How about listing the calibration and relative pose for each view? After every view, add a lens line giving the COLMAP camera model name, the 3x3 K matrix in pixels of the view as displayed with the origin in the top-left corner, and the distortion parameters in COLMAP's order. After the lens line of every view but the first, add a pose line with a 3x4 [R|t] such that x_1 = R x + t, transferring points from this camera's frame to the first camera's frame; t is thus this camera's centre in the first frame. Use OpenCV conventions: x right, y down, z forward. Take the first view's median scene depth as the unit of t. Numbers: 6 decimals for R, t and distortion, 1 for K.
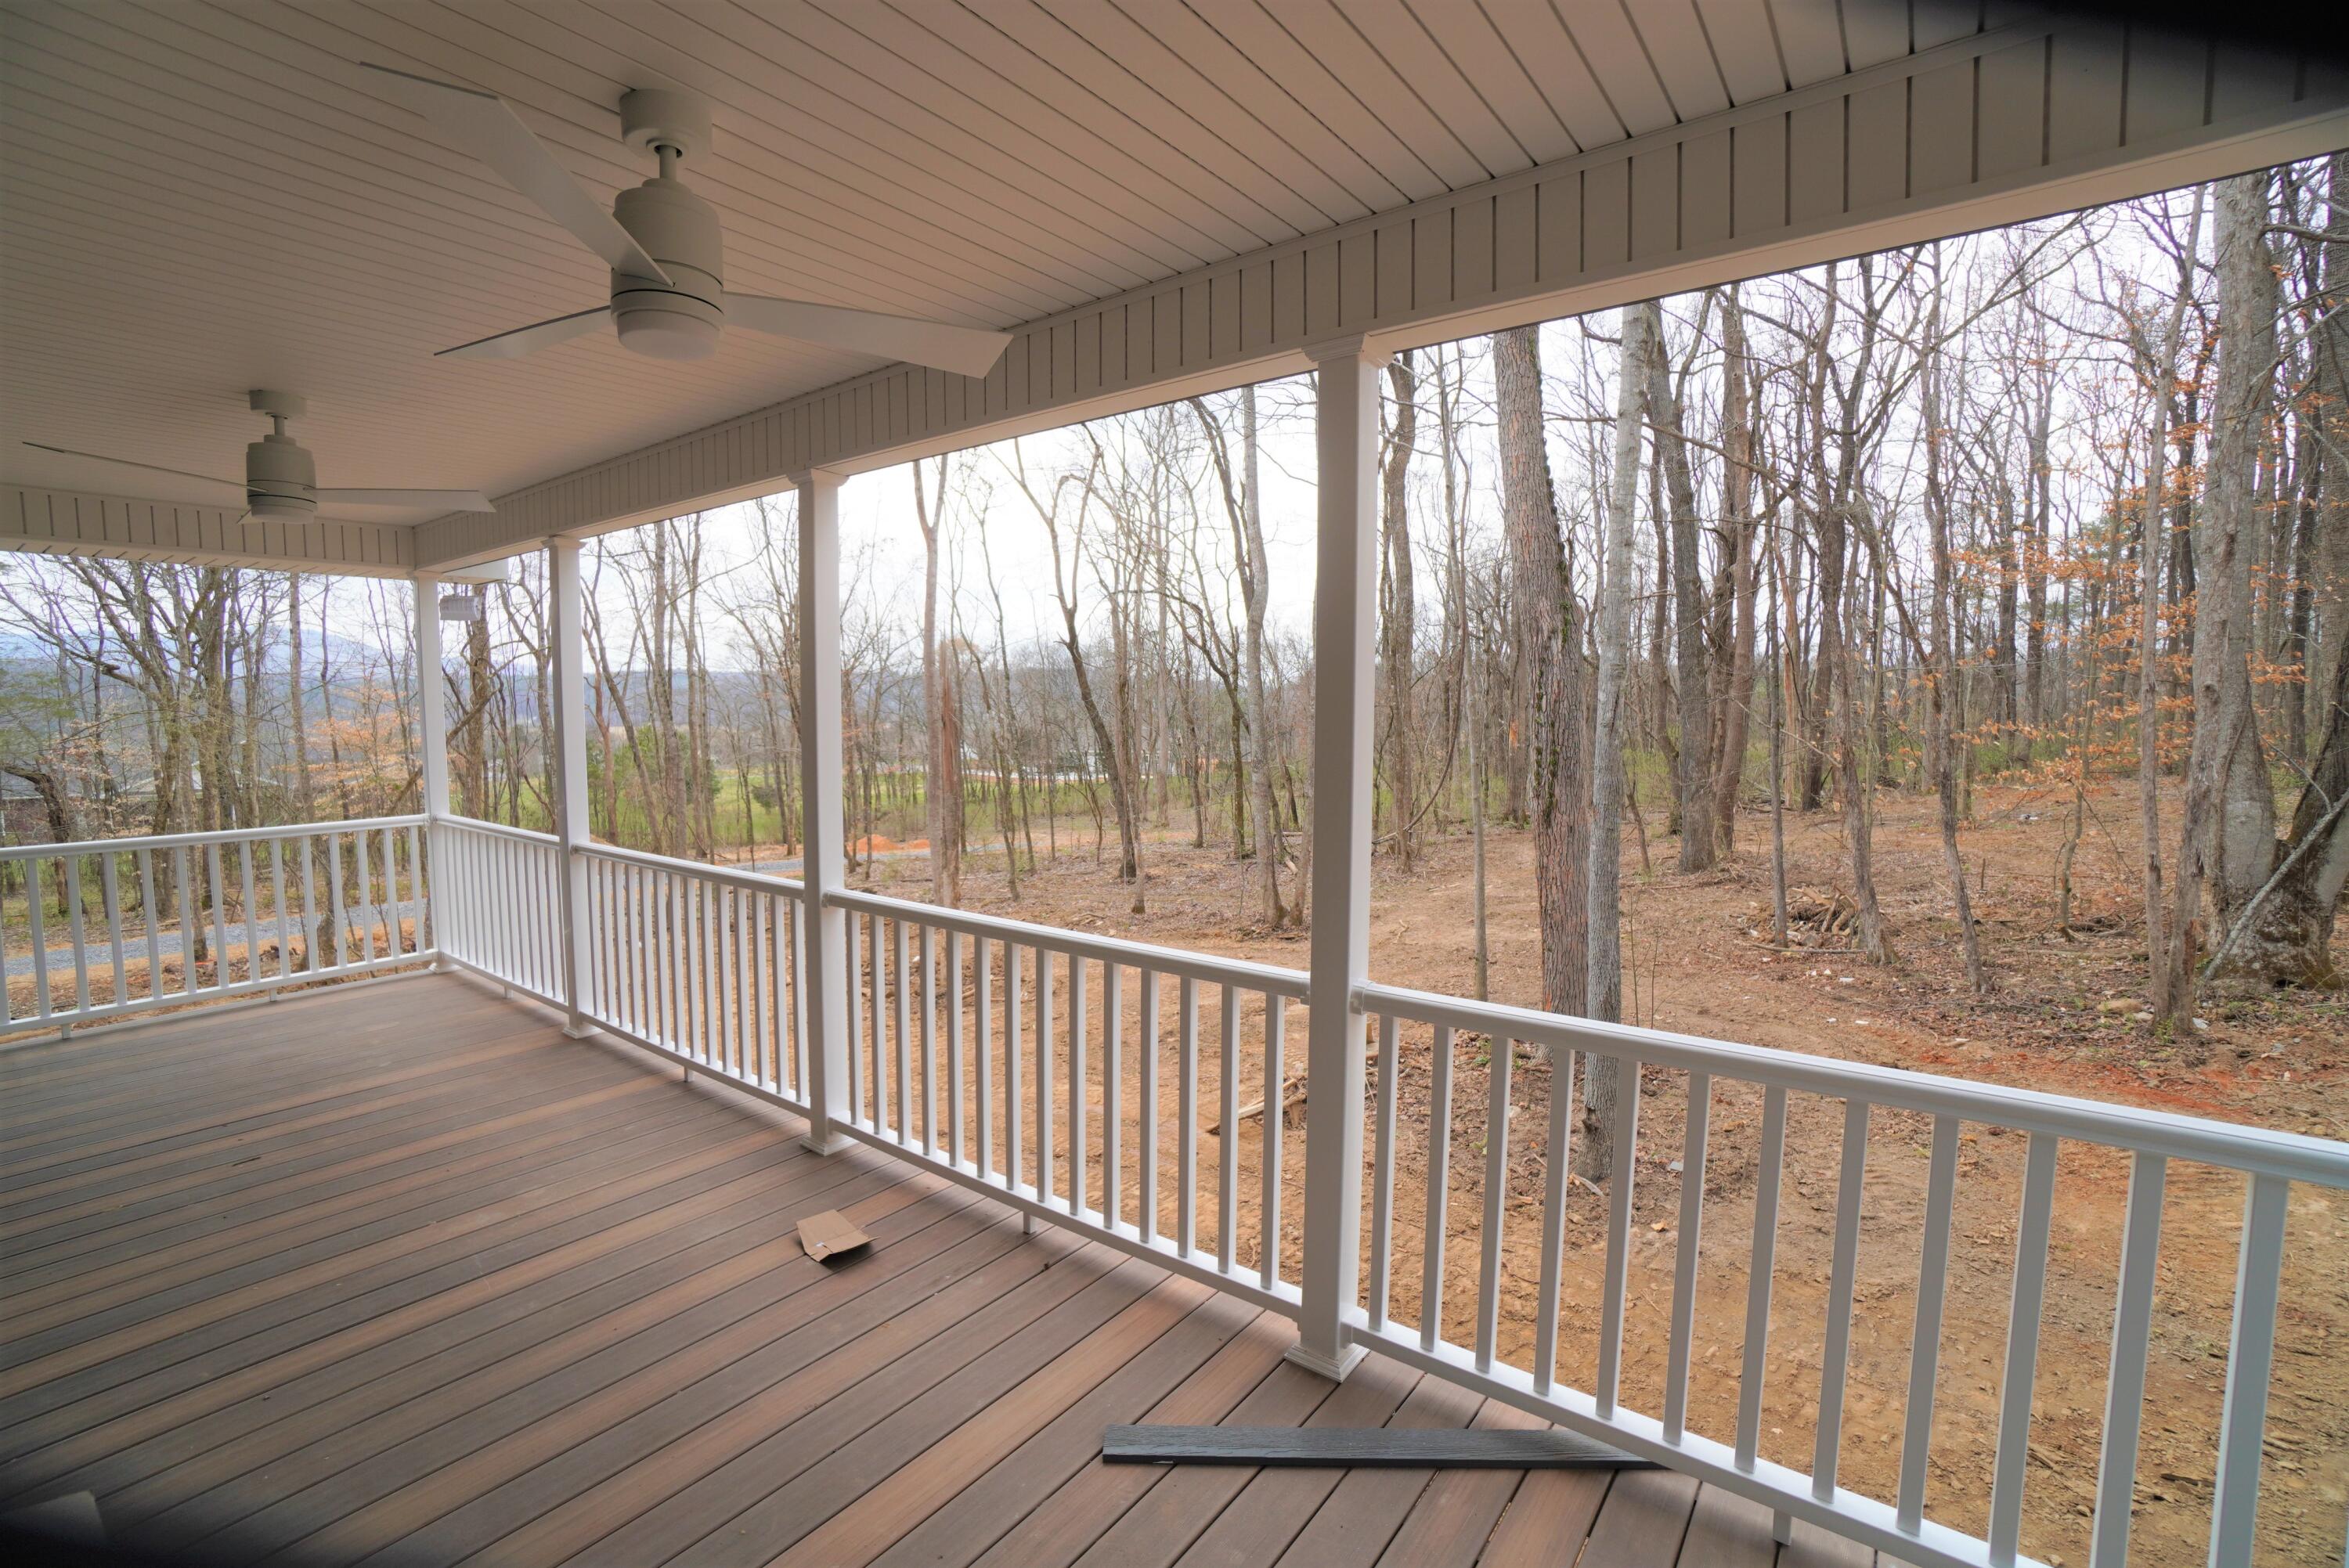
lens RADIAL K [[1003.7, 0, 1239.2], [0, 1003.7, 794.9], [0, 0, 1]] dist [-0.042805, -0.000015]
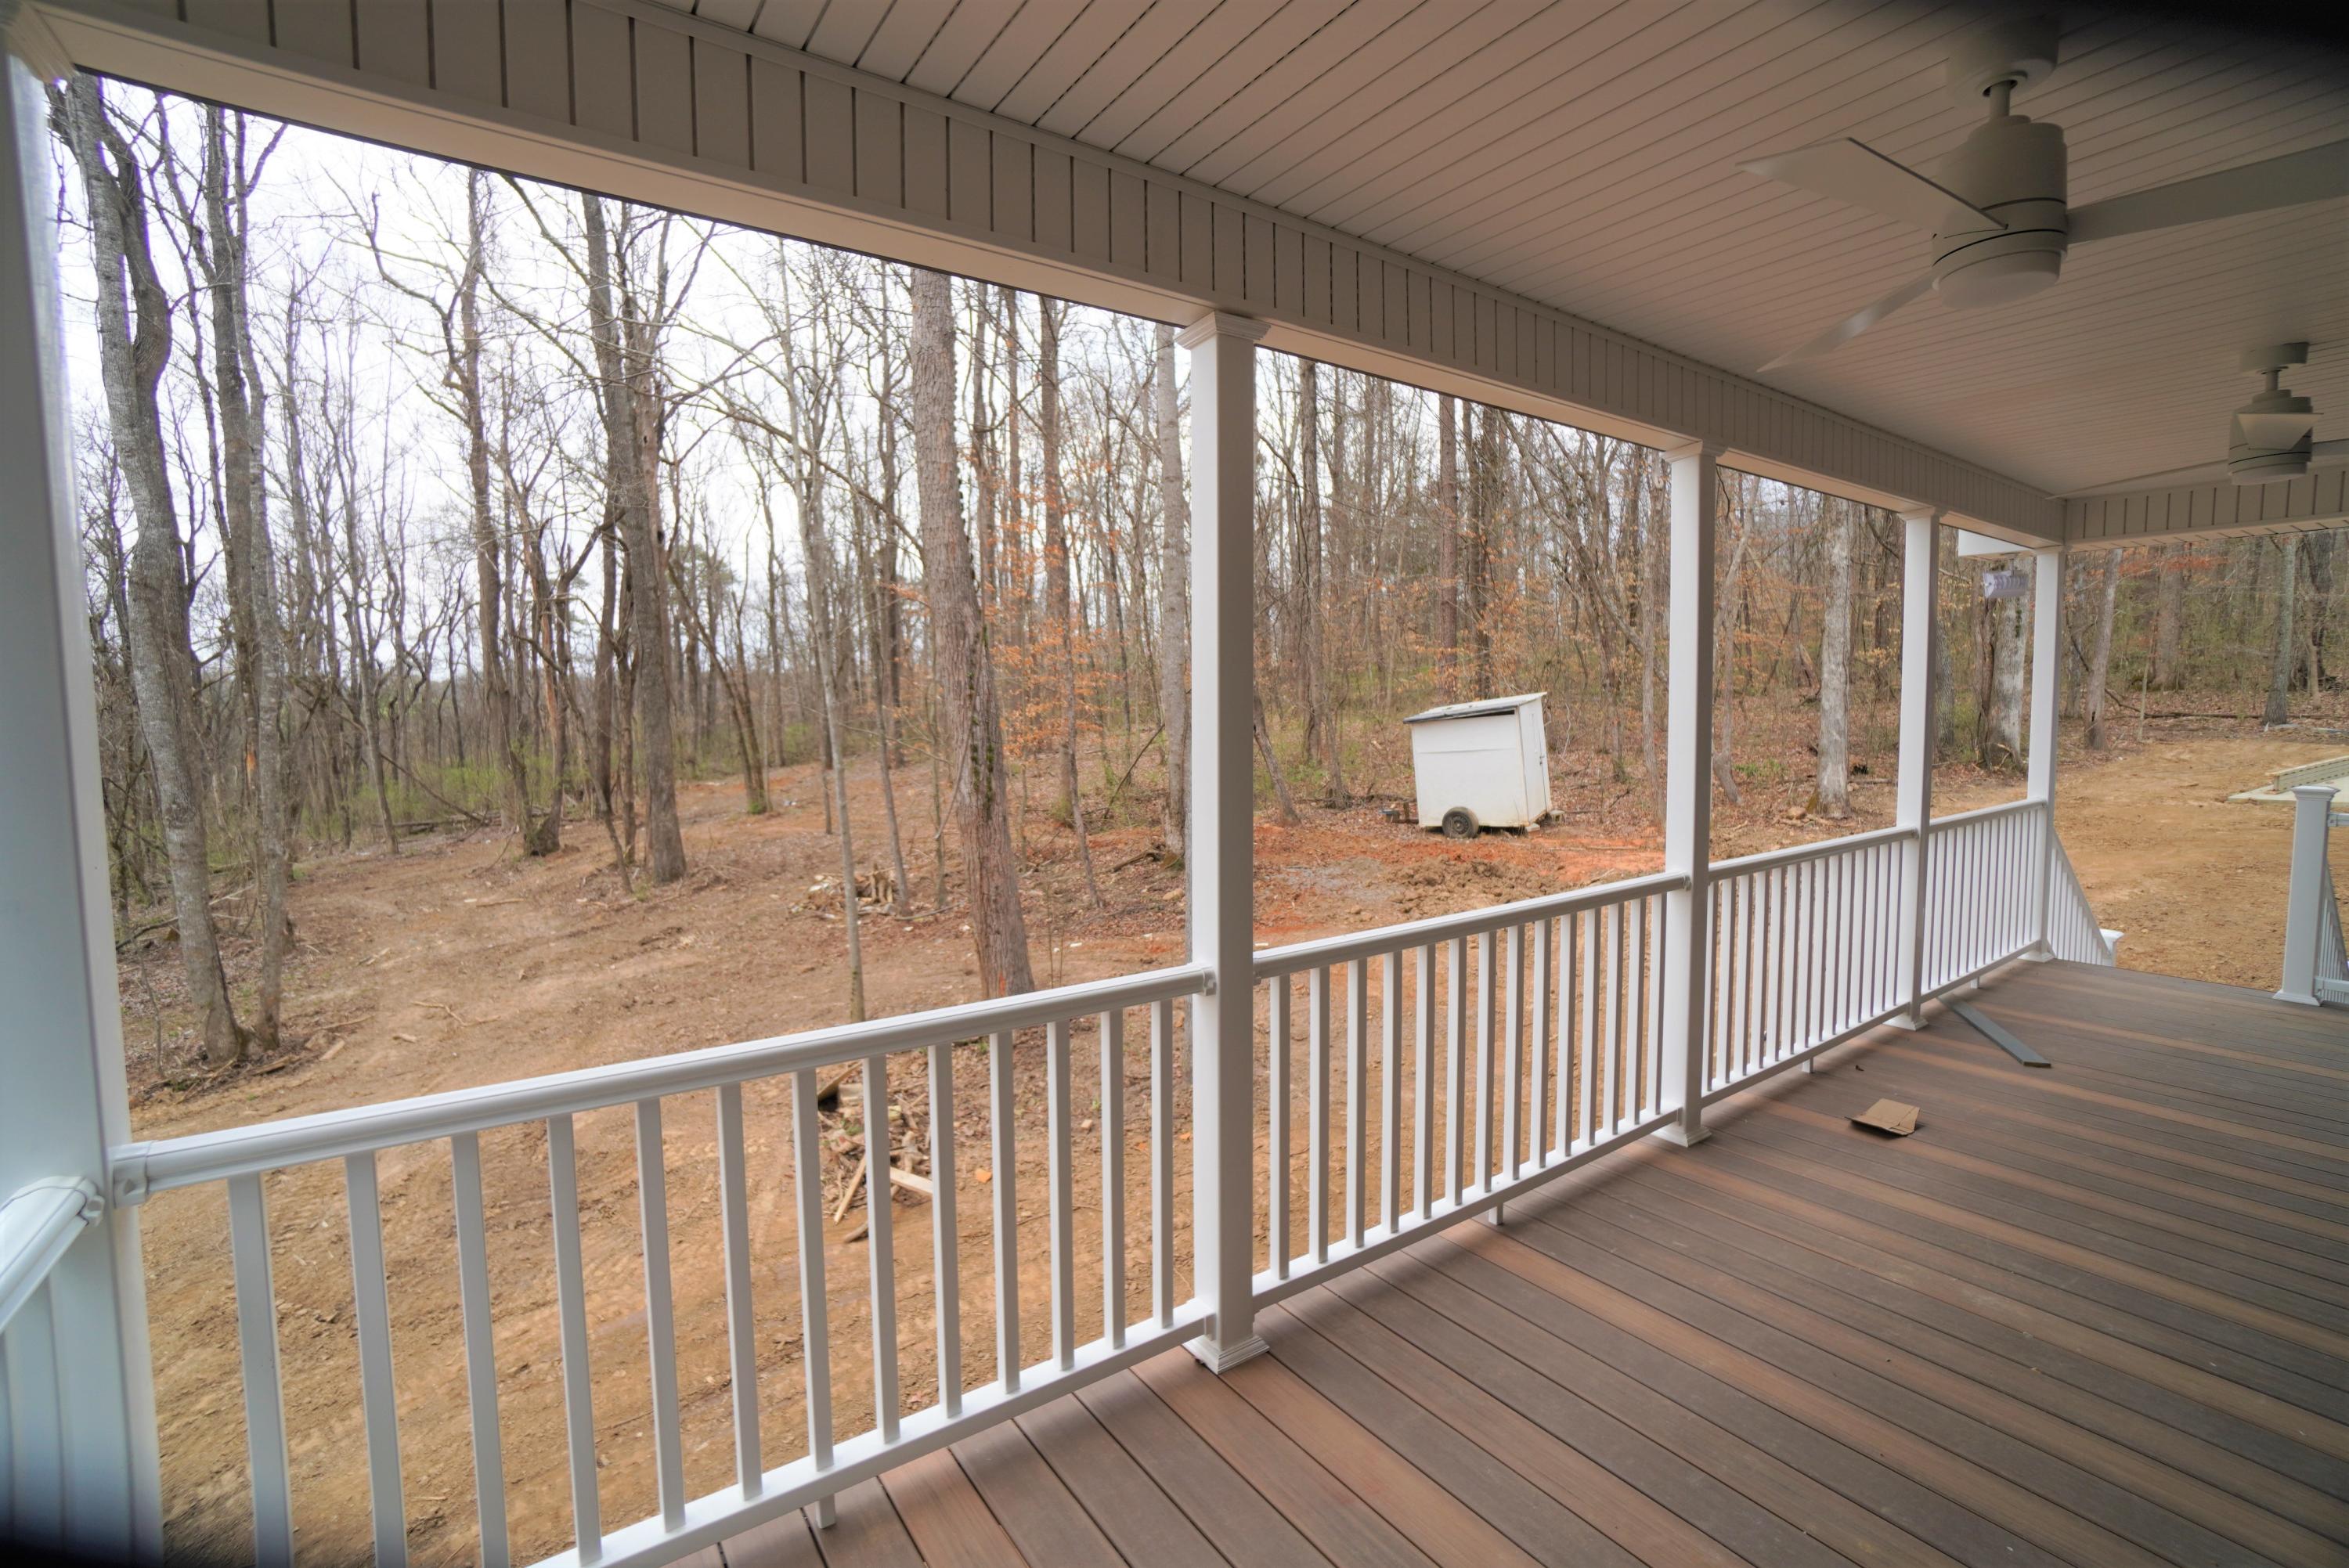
lens RADIAL K [[1044.9, 0, 1174.5], [0, 1044.9, 784.0], [0, 0, 1]] dist [-0.023660, 0.000004]
pose [[0.338019, -0.063100, 0.939022, -0.909674], [0.097644, 0.994717, 0.031693, -0.033688], [-0.936060, 0.080977, 0.342394, 0.674366]]
